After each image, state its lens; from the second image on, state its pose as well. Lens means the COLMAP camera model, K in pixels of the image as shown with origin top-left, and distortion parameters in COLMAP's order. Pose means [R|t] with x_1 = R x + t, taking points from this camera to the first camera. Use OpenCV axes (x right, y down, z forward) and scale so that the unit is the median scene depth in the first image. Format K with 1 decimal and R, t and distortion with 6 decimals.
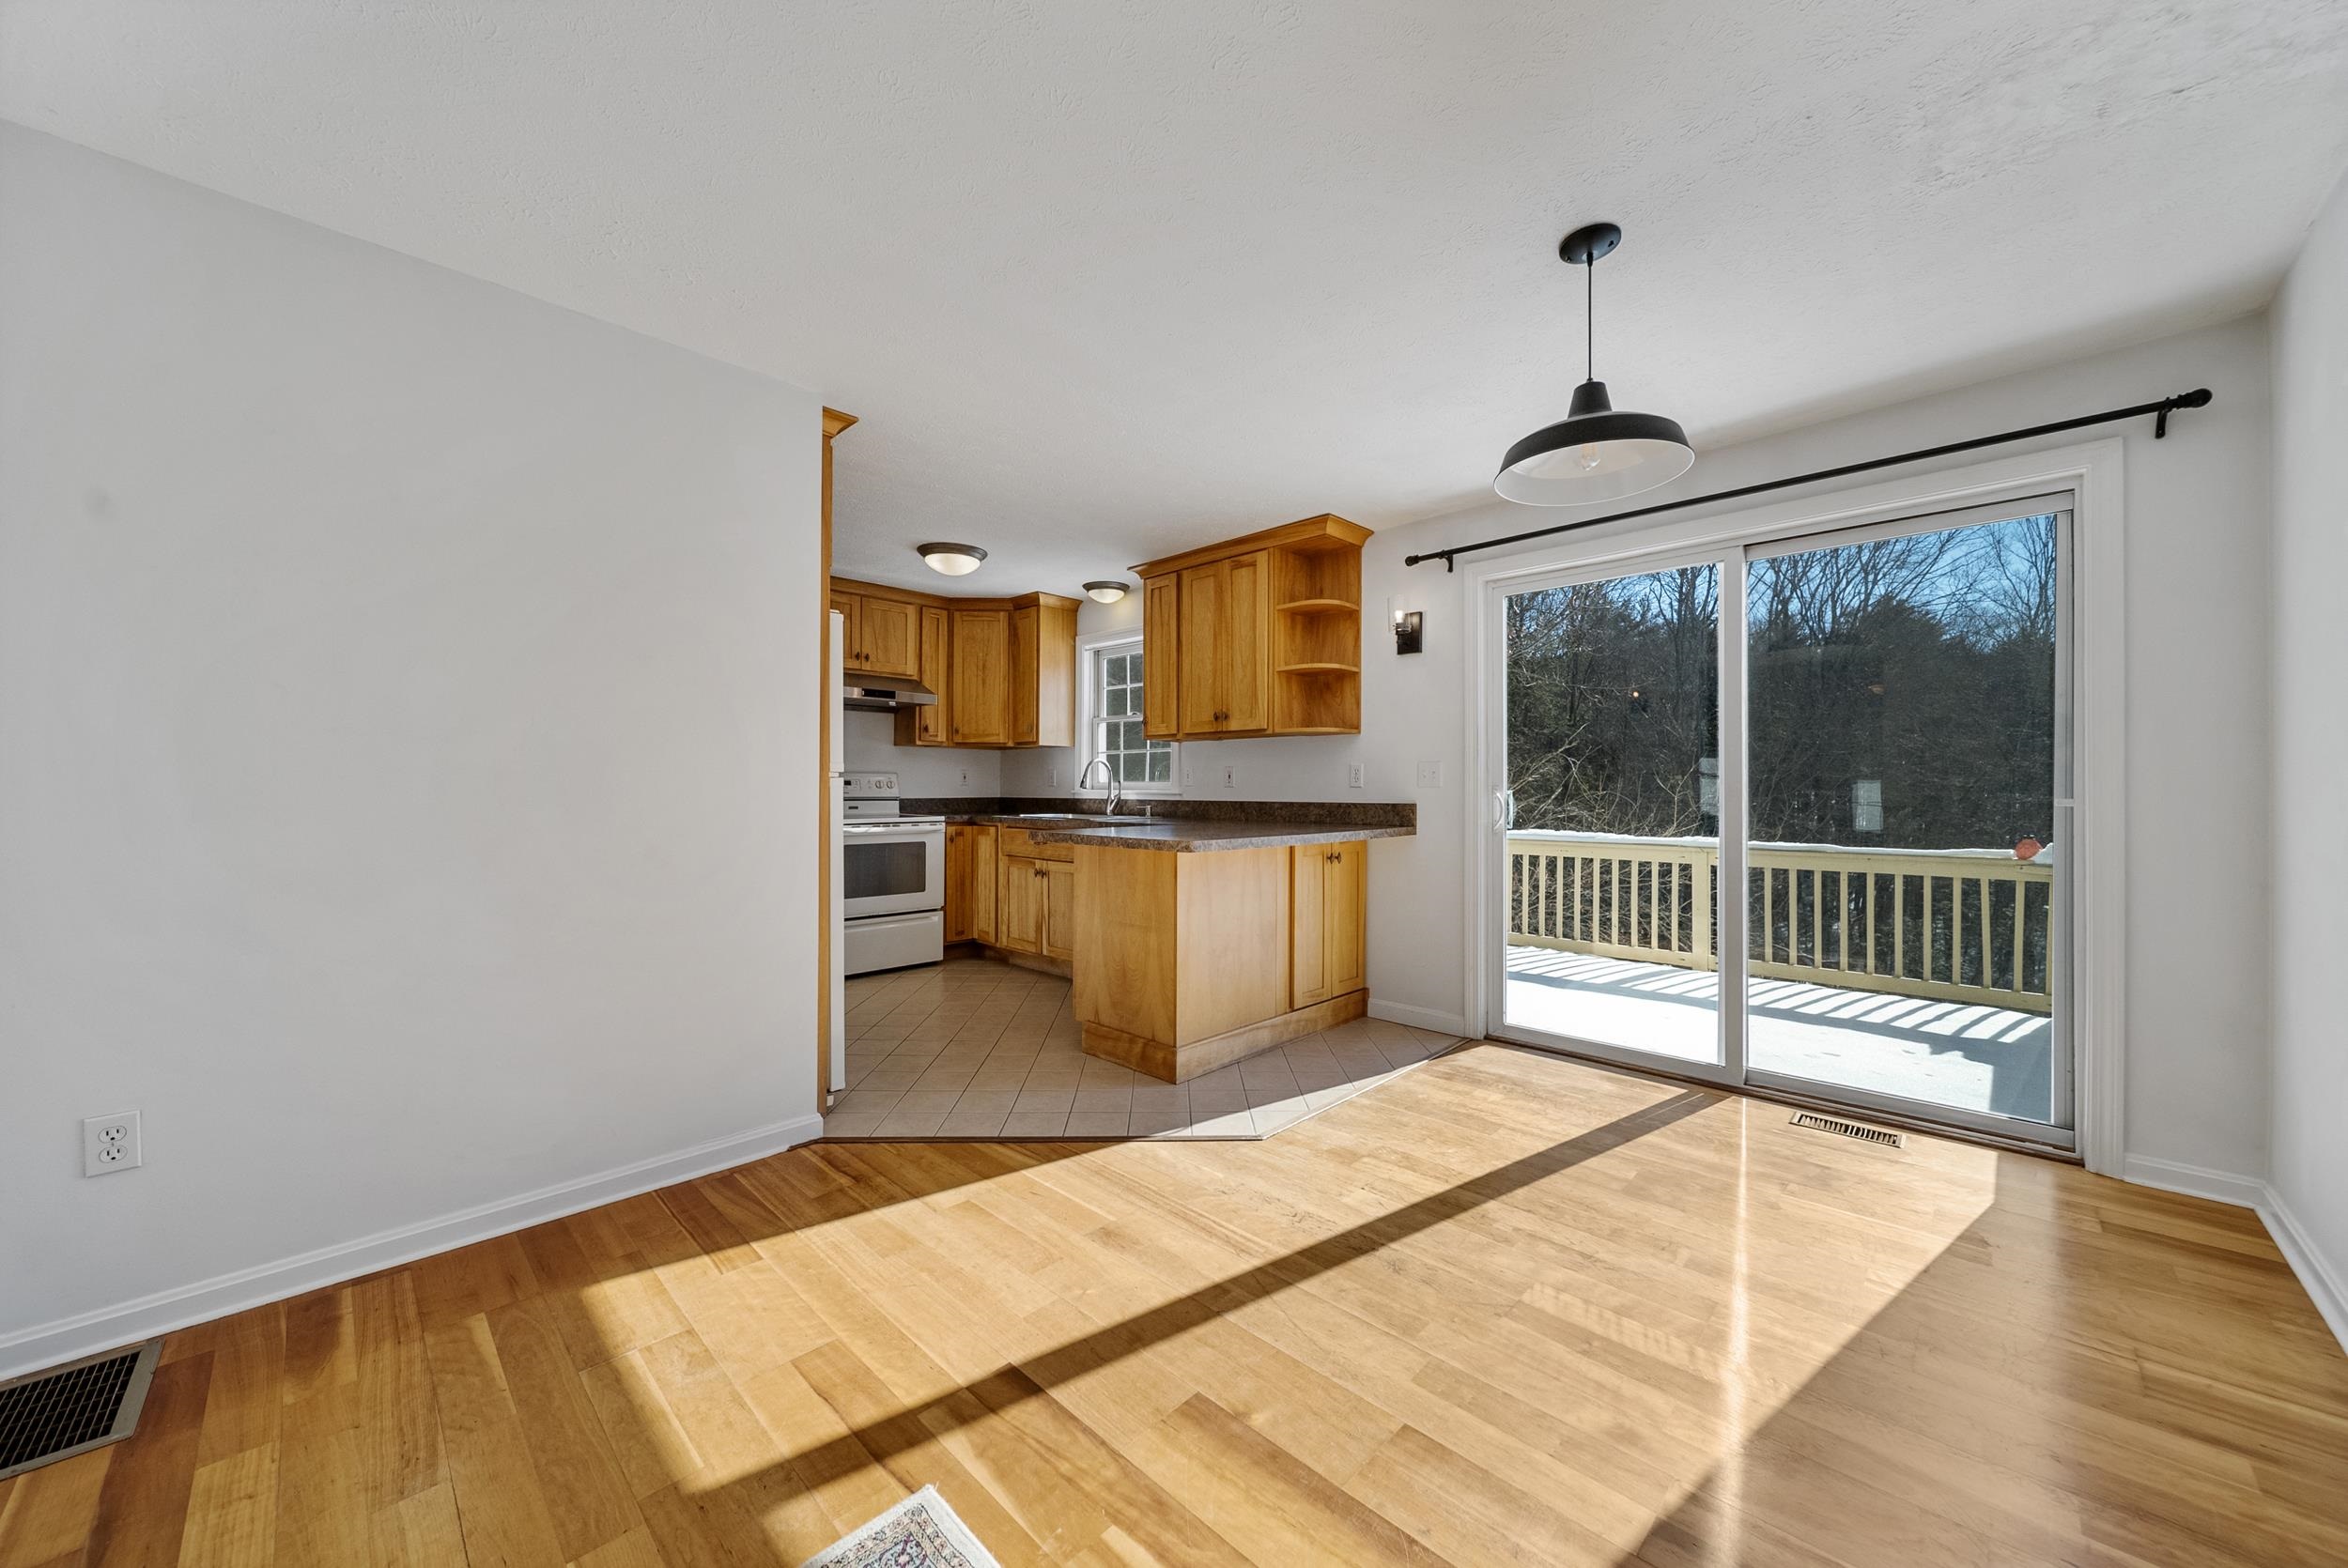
lens RADIAL K [[833.6, 0, 1174.5], [0, 833.6, 794.0], [0, 0, 1]] dist [0.002337, -0.002103]
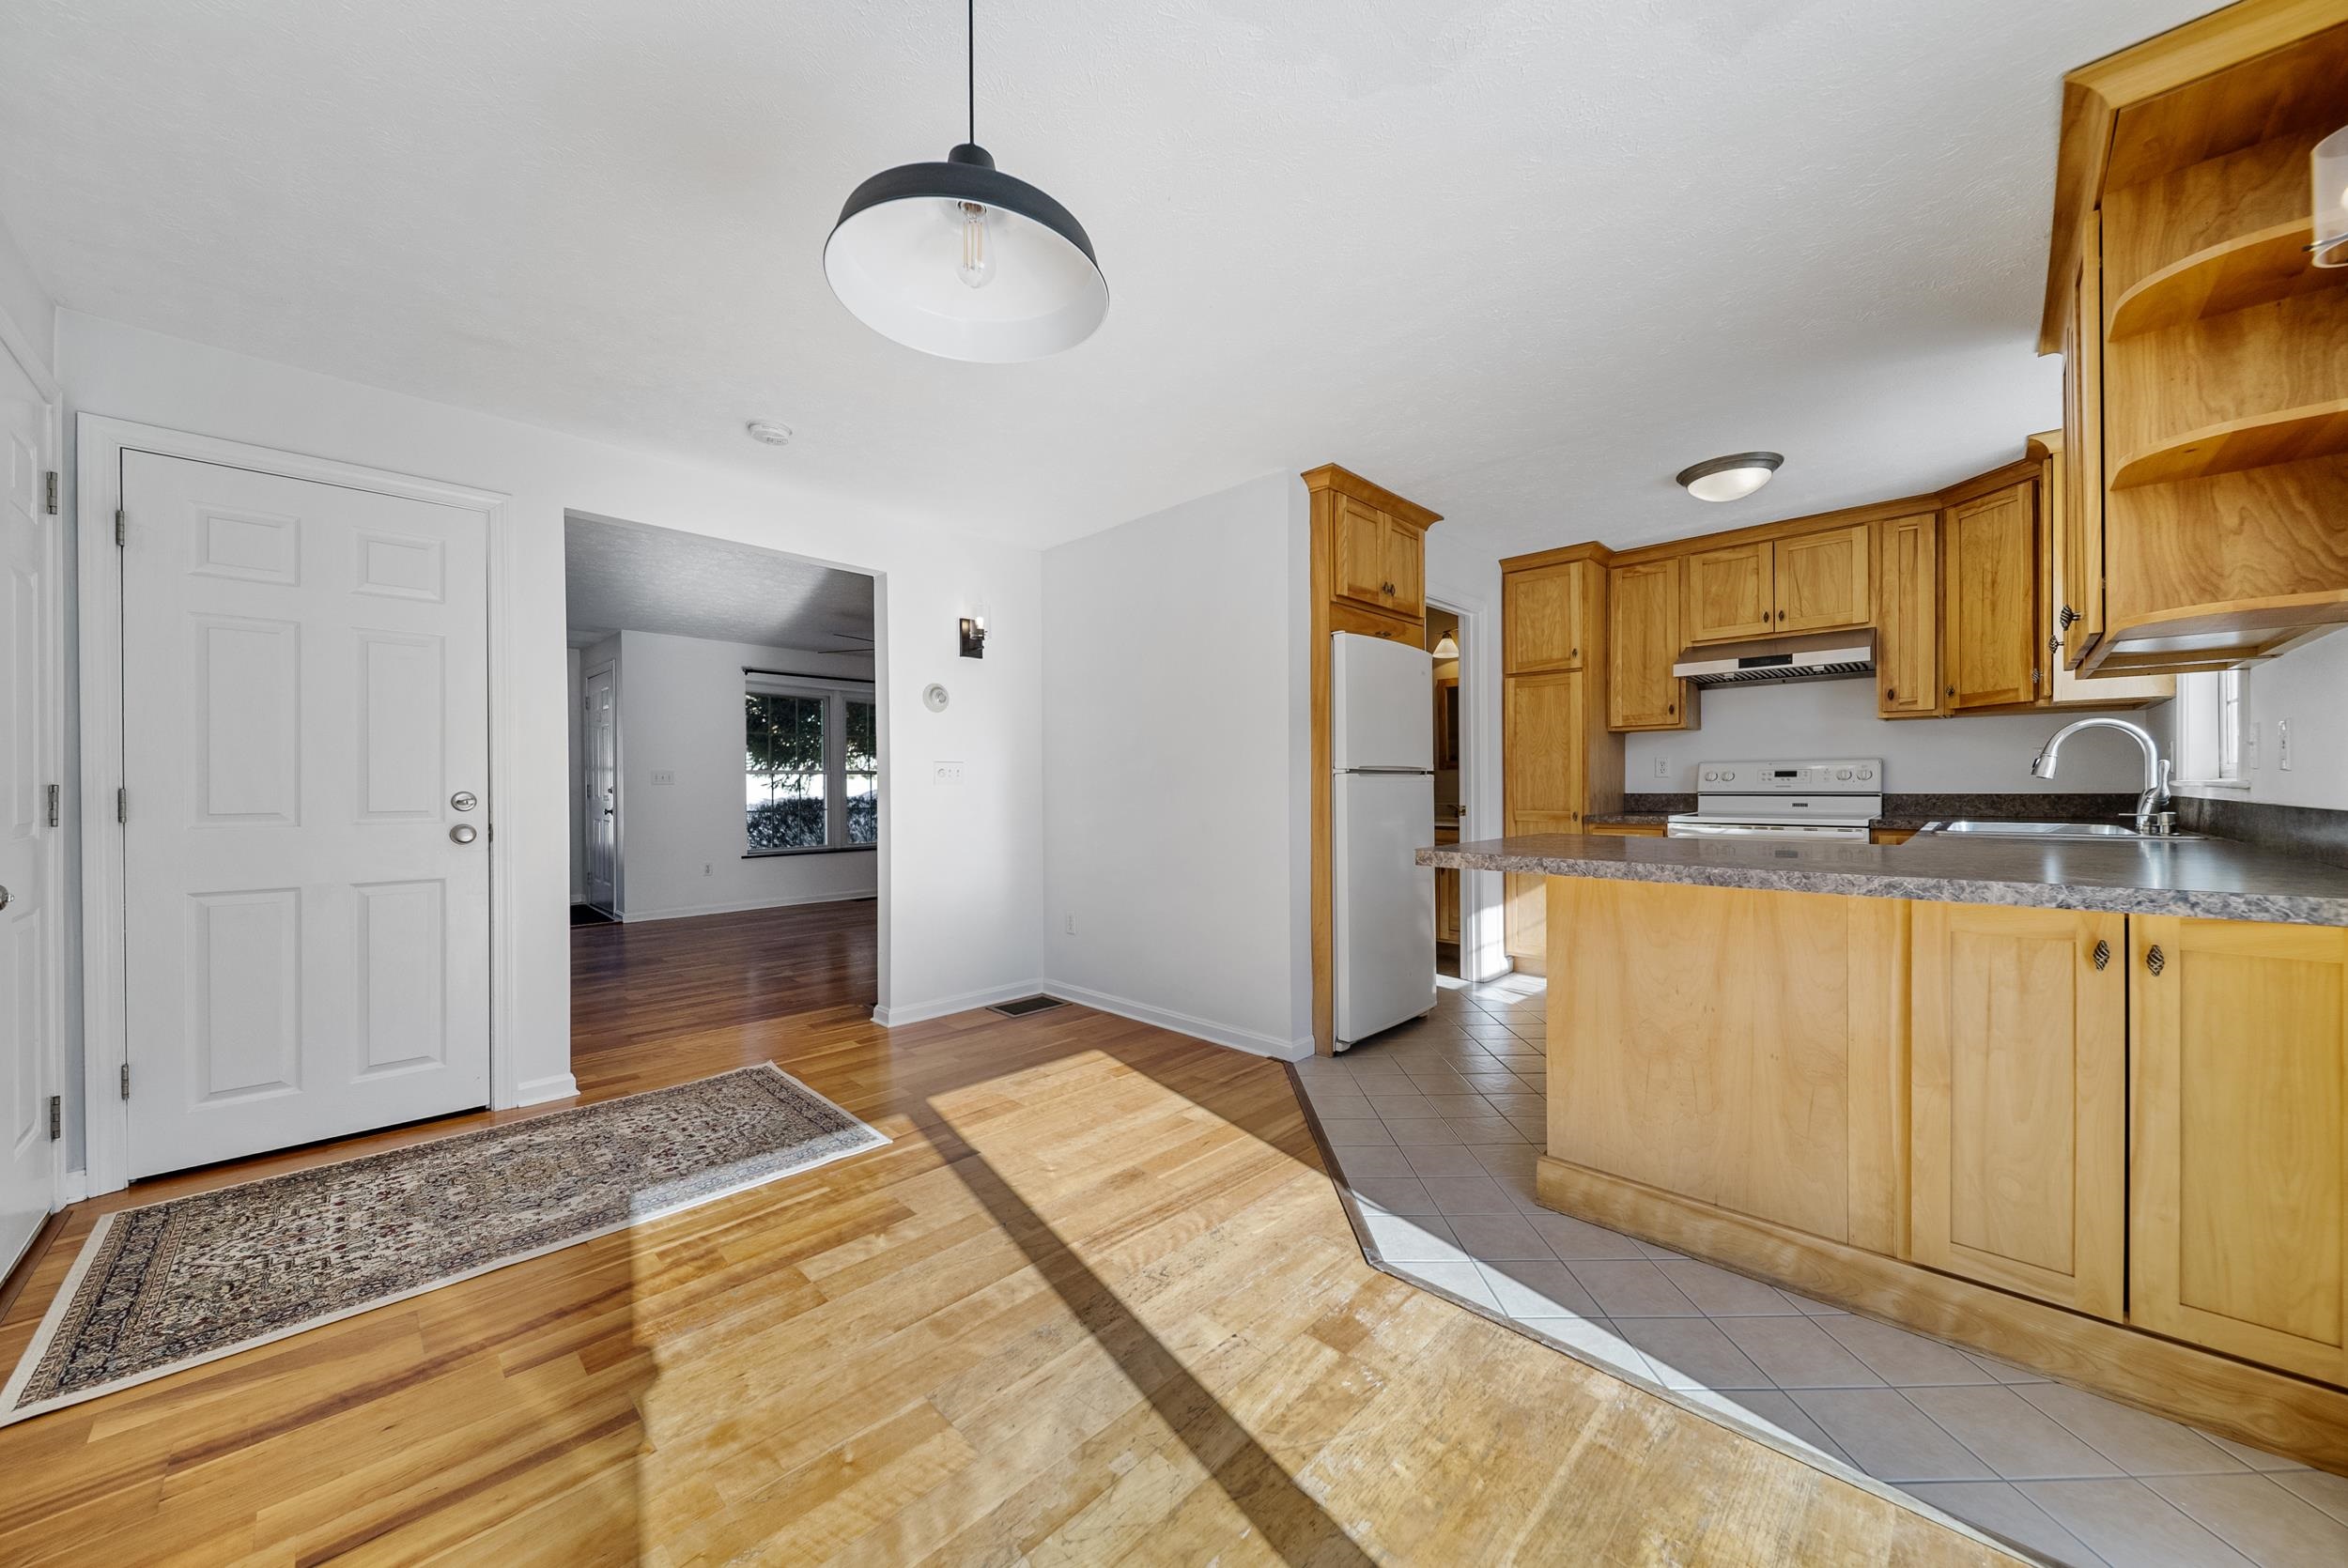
lens RADIAL K [[833.6, 0, 1176.4], [0, 833.6, 783.7], [0, 0, 1]] dist [0.002337, -0.002103]
pose [[-0.000096, -0.004931, -0.999988, 0.540702], [-0.000963, 0.999987, -0.004931, 0.000976], [1.000000, 0.000963, -0.000101, 0.542605]]
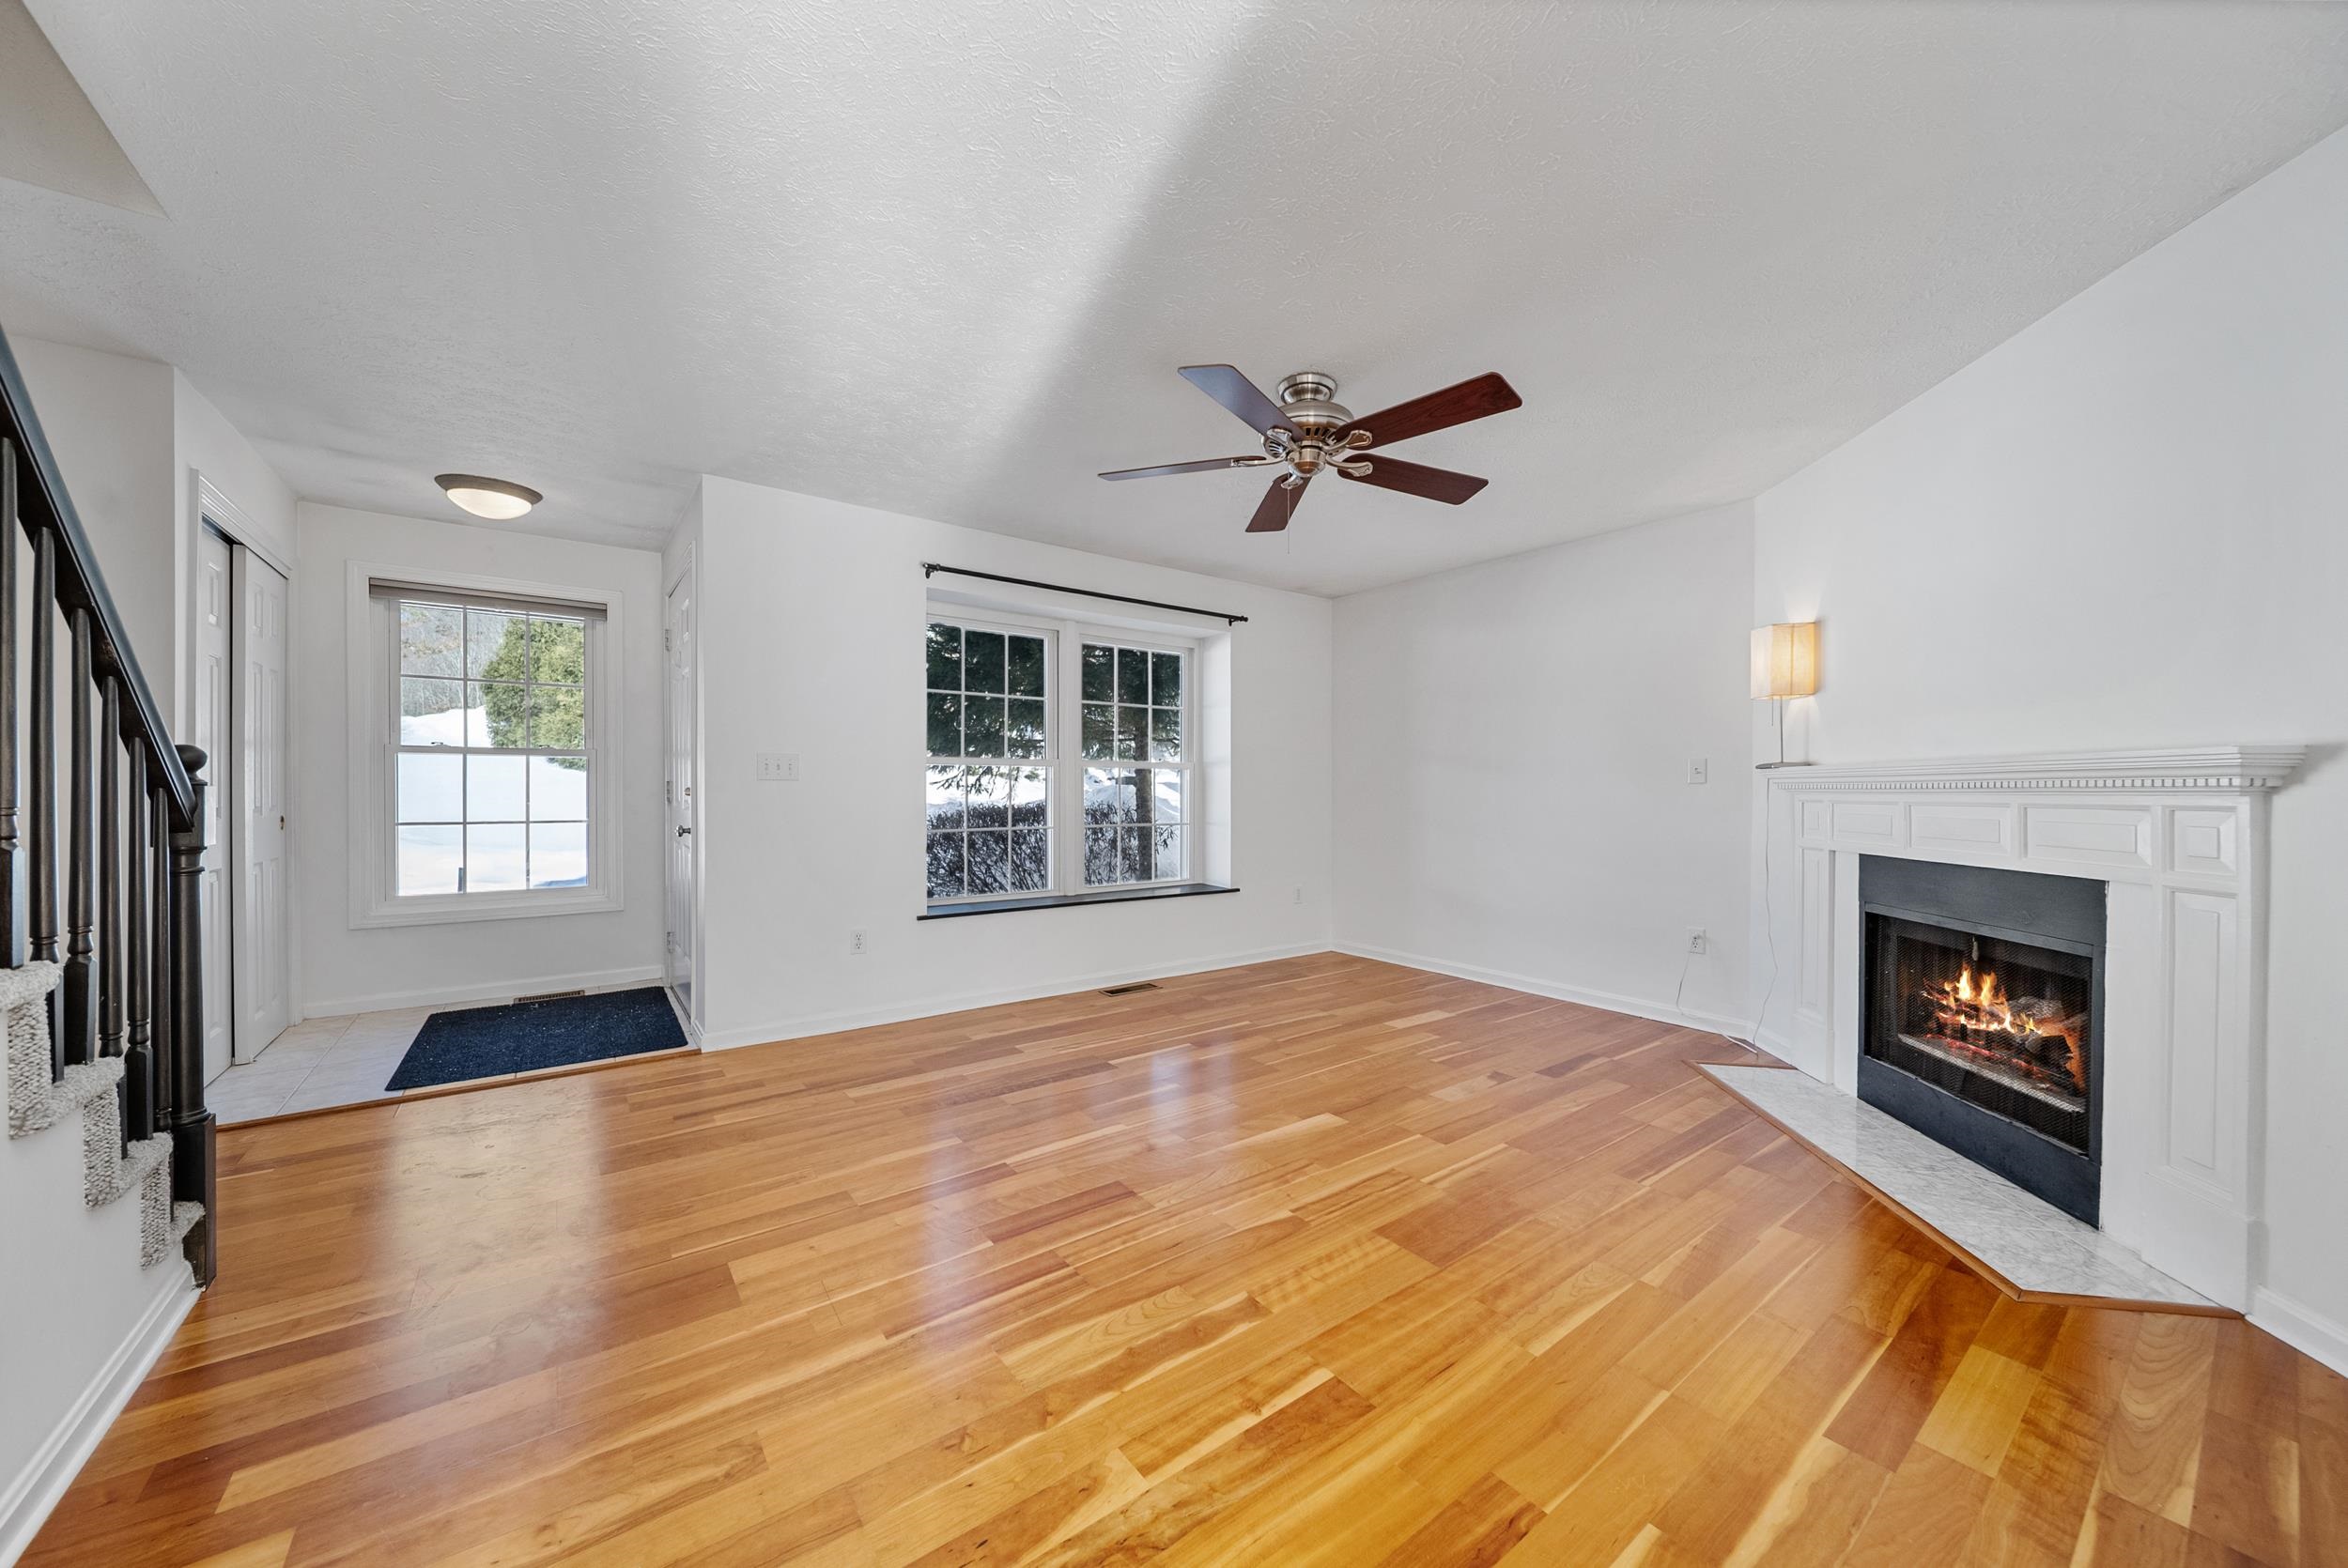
lens RADIAL K [[833.6, 0, 1177.3], [0, 833.6, 790.7], [0, 0, 1]] dist [0.002337, -0.002103]
pose [[-0.152919, -0.004075, -0.988230, -0.346588], [-0.009179, 0.999954, -0.002703, 0.004148], [0.988196, 0.008657, -0.152949, 0.050541]]
